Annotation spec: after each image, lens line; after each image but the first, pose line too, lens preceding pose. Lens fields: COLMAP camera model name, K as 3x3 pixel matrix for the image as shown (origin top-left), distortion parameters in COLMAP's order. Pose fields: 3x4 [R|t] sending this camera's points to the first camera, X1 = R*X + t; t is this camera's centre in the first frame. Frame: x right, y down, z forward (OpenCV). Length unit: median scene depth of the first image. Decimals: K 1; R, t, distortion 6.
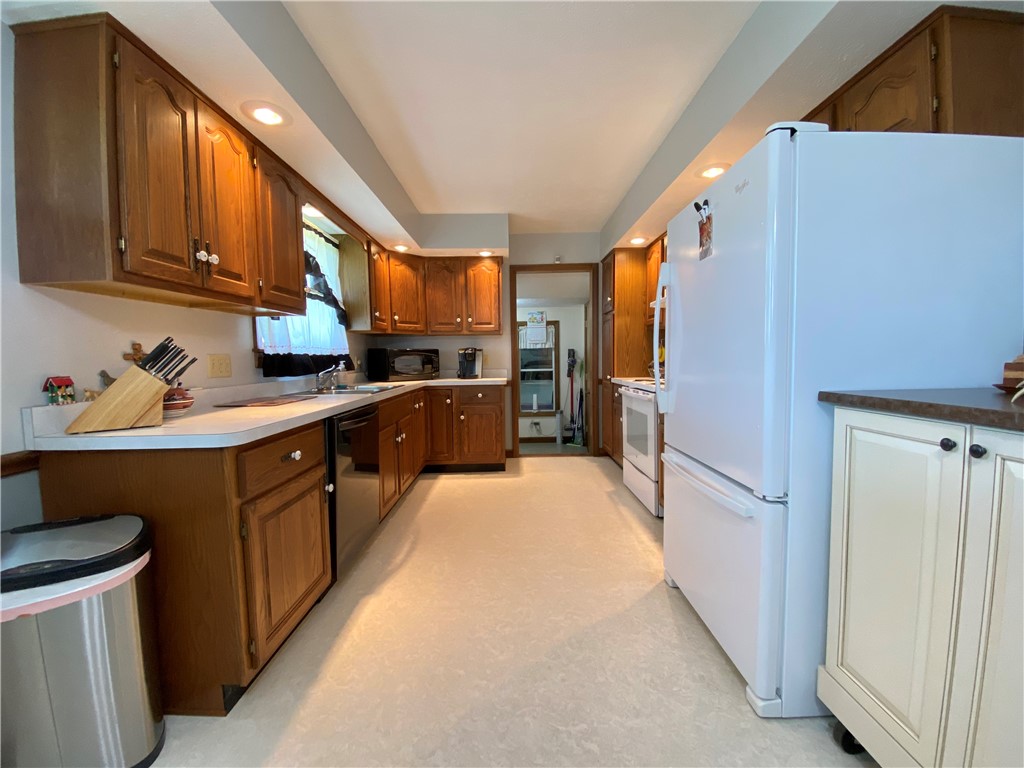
lens RADIAL K [[412.3, 0, 512.0], [0, 412.3, 384.0], [0, 0, 1]] dist [0.067072, -0.021431]
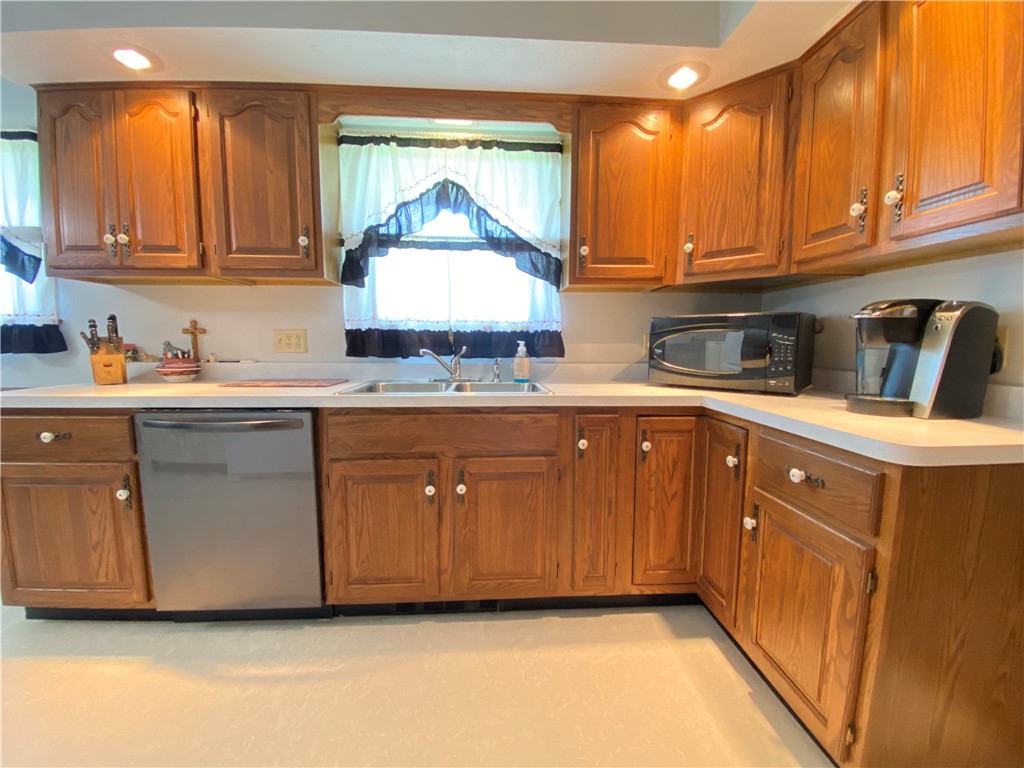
lens RADIAL K [[413.6, 0, 513.3], [0, 413.6, 385.1], [0, 0, 1]] dist [0.022047, -0.021894]
pose [[0.061879, 0.116664, -0.991242, 0.211821], [-0.074074, 0.990943, 0.112005, -0.057809], [0.995331, 0.066494, 0.069961, 0.948825]]
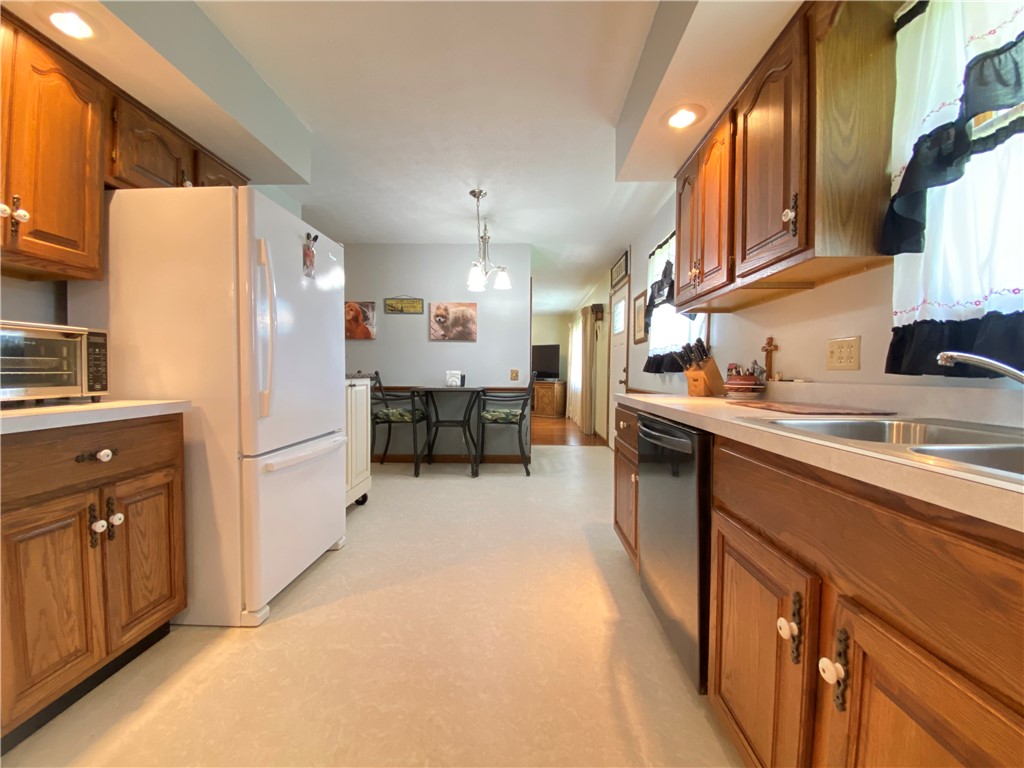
lens RADIAL K [[413.6, 0, 513.3], [0, 413.6, 385.1], [0, 0, 1]] dist [0.022047, -0.021894]
pose [[-0.999443, 0.008916, 0.032173, -0.099227], [0.011985, 0.995261, 0.096494, -0.042224], [-0.031161, 0.096826, -0.994813, 1.120594]]
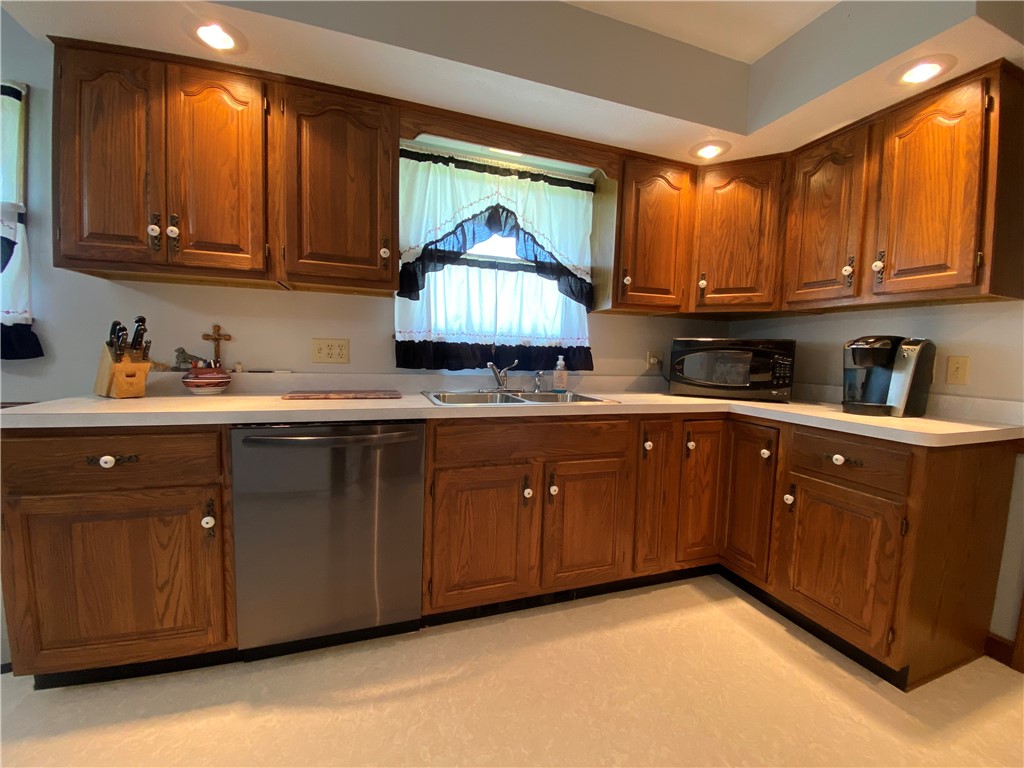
lens RADIAL K [[413.6, 0, 513.3], [0, 413.6, 385.1], [0, 0, 1]] dist [0.022047, -0.021894]
pose [[0.328621, 0.094944, -0.939678, 0.214463], [-0.096329, 0.993115, 0.066656, -0.044421], [0.939537, 0.068614, 0.335504, 0.699555]]
